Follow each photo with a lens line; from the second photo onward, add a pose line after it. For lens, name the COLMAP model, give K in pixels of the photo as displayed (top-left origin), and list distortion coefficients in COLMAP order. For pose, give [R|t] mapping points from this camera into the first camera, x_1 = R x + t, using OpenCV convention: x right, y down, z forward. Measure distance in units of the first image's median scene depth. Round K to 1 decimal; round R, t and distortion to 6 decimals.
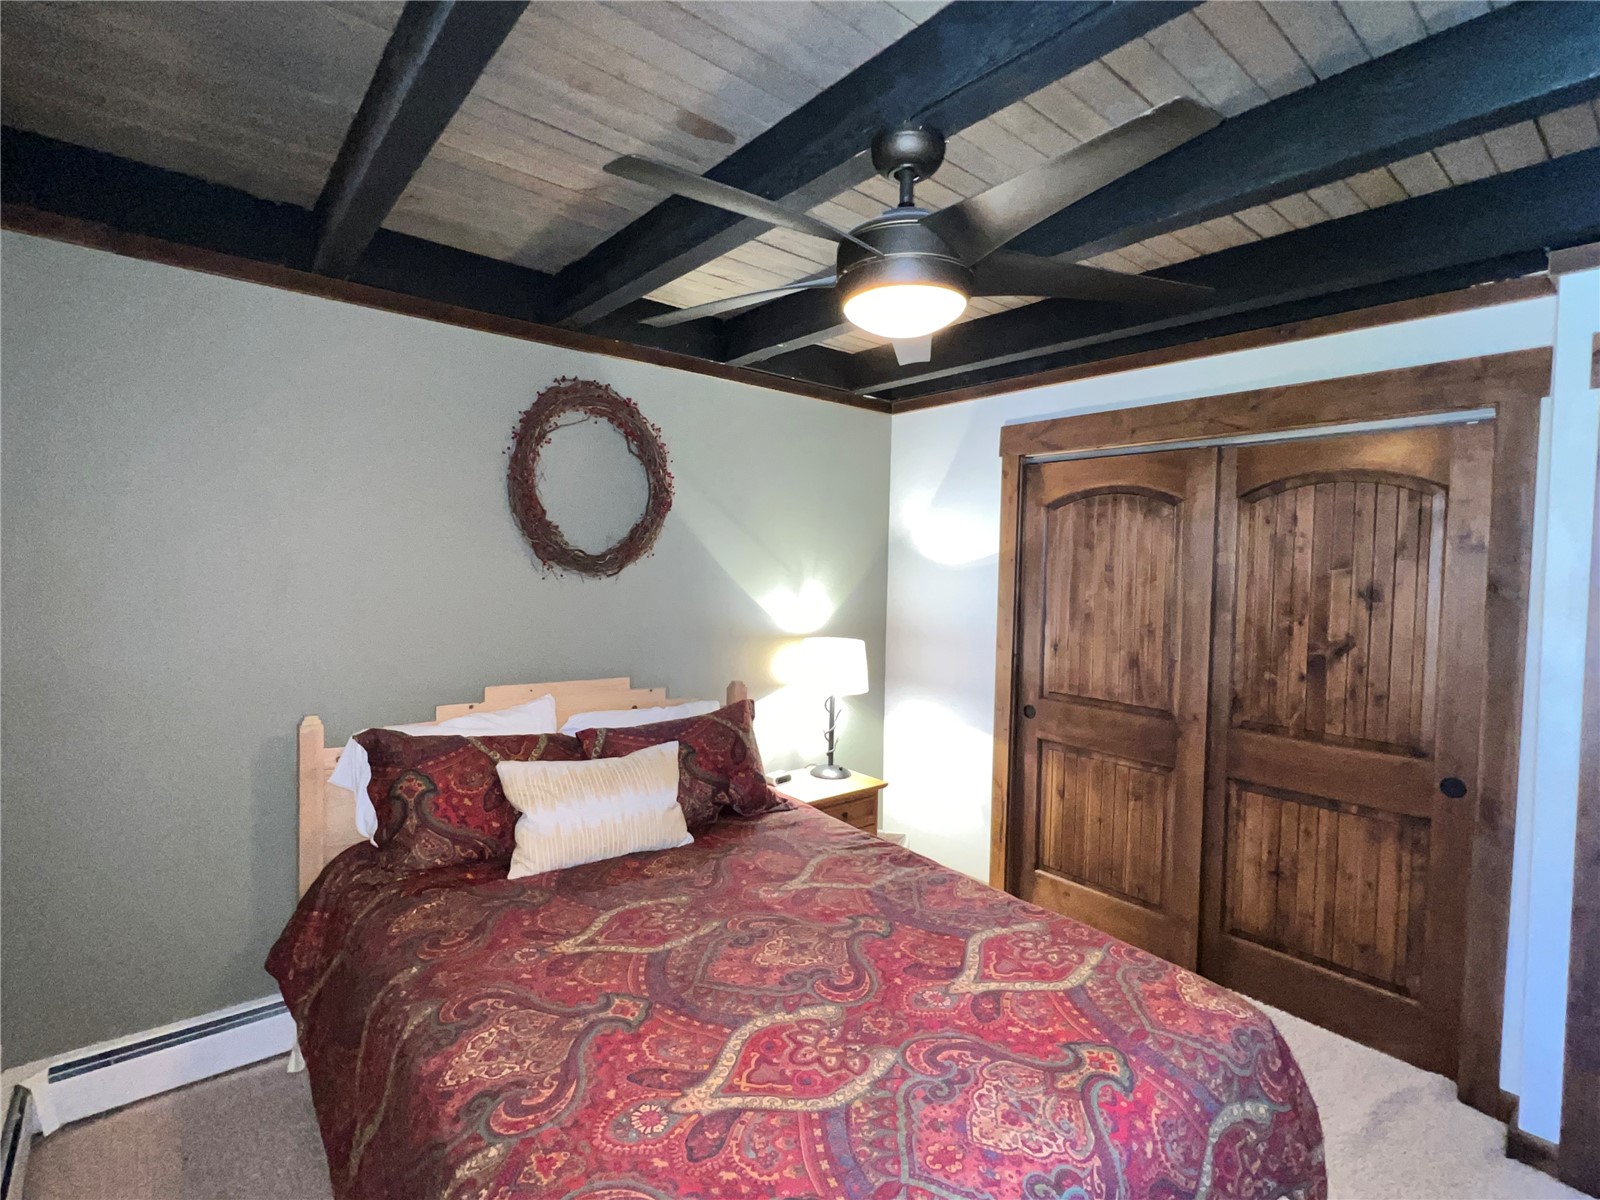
lens RADIAL K [[763.2, 0, 794.6], [0, 763.2, 608.1], [0, 0, 1]] dist [-0.000655, -0.000114]
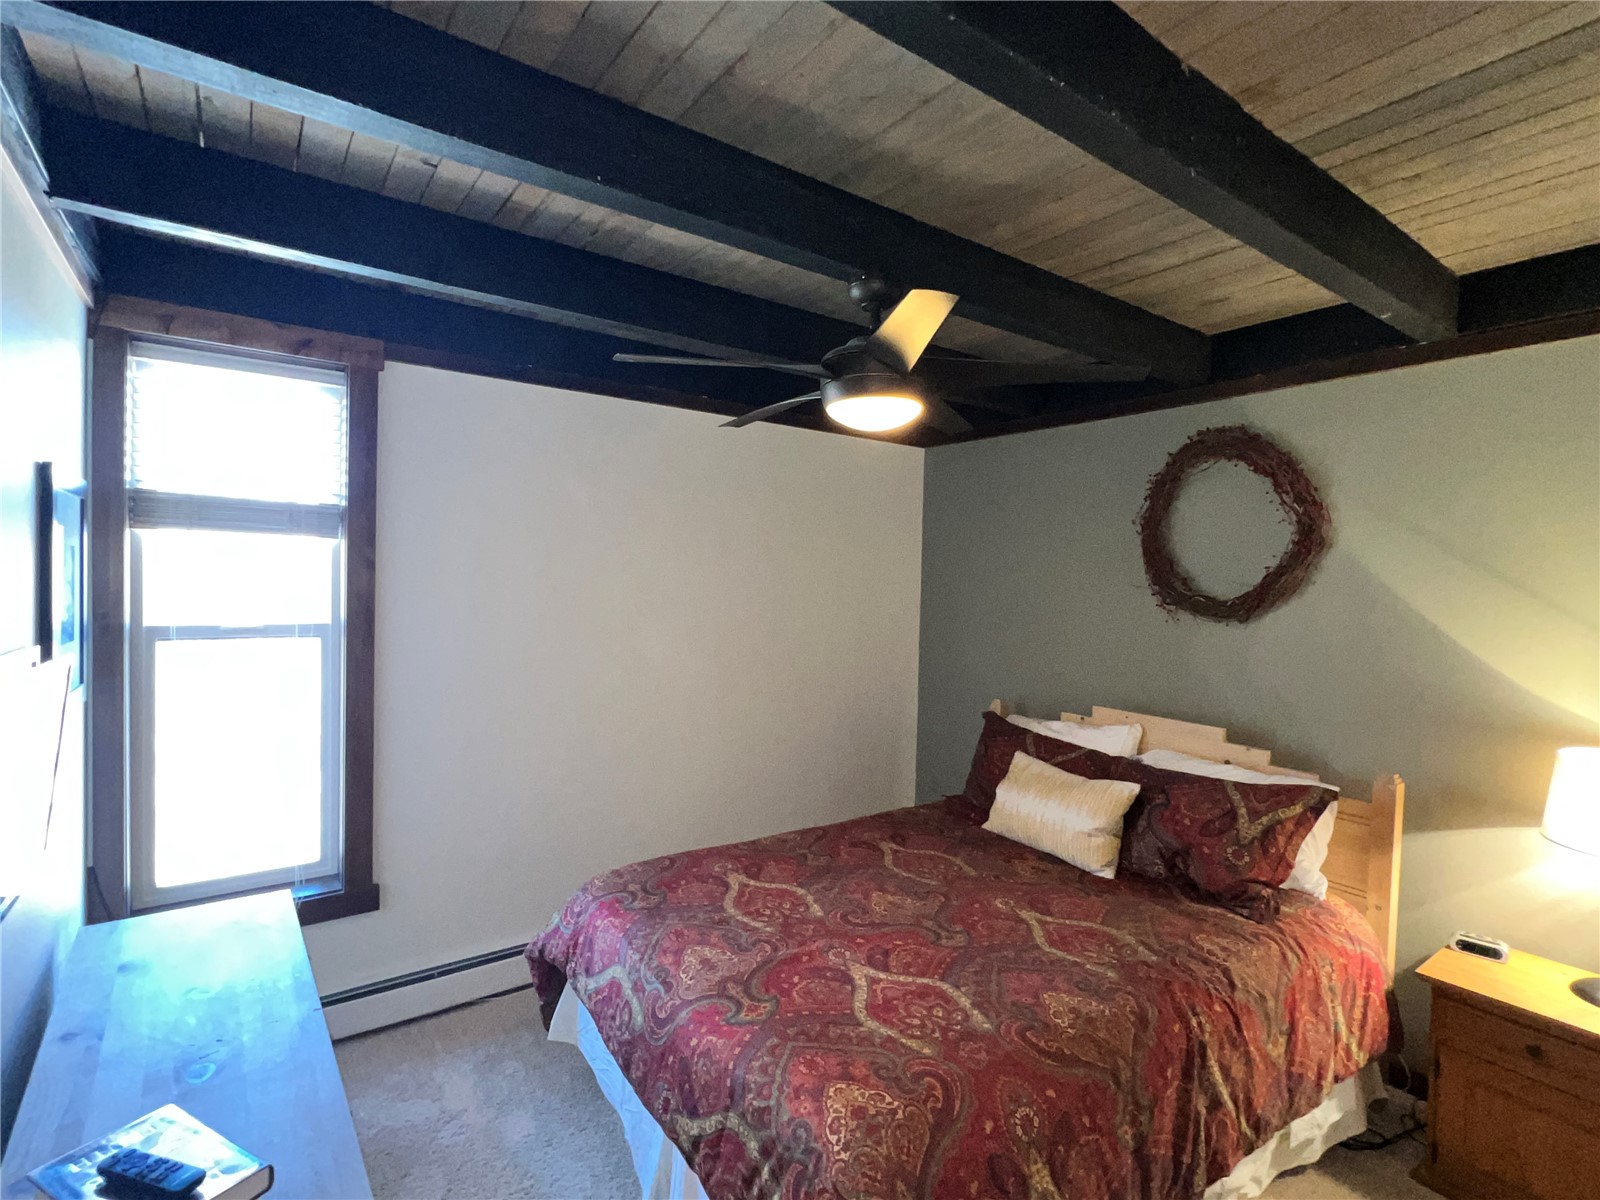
lens RADIAL K [[763.2, 0, 793.7], [0, 763.2, 592.4], [0, 0, 1]] dist [-0.000655, -0.000114]
pose [[-0.054163, -0.002803, -0.998528, 1.190984], [-0.077500, 0.996991, 0.001405, -0.059829], [0.995520, 0.077462, -0.054217, 0.789556]]
